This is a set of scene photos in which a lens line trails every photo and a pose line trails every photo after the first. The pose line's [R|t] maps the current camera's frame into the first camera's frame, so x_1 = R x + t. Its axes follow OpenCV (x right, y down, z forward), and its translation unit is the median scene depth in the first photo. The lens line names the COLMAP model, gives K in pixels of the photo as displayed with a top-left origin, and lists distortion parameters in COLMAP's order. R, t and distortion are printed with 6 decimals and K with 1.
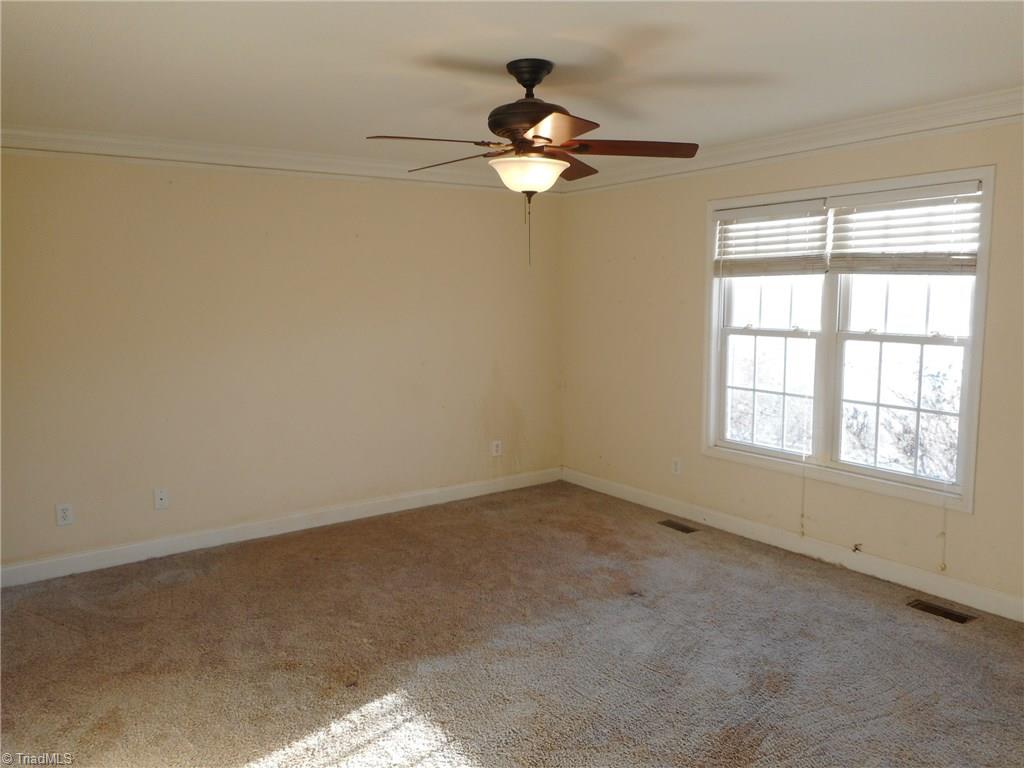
lens RADIAL K [[774.4, 0, 512.0], [0, 774.4, 384.0], [0, 0, 1]] dist [0.009270, 0.002581]
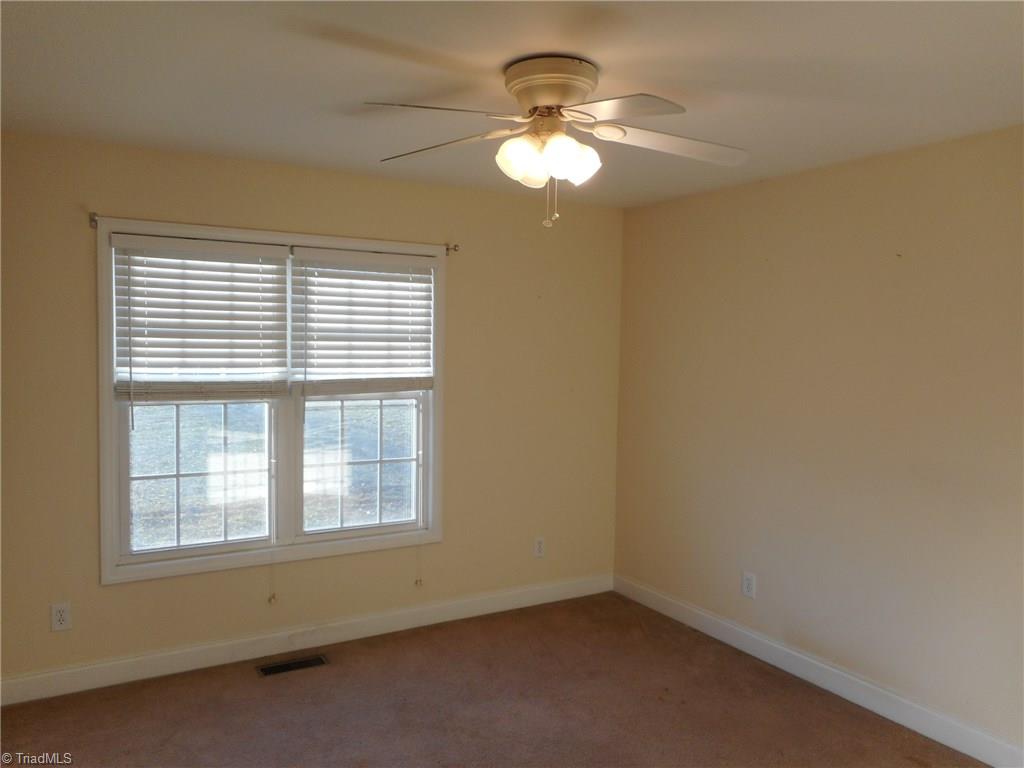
lens RADIAL K [[742.3, 0, 512.0], [0, 742.3, 384.0], [0, 0, 1]] dist [0.003305, 0.000987]
pose [[0.100811, -0.028291, 0.994503, -0.378423], [0.112920, 0.993462, 0.016815, -0.056347], [-0.988477, 0.110604, 0.103347, 0.581809]]
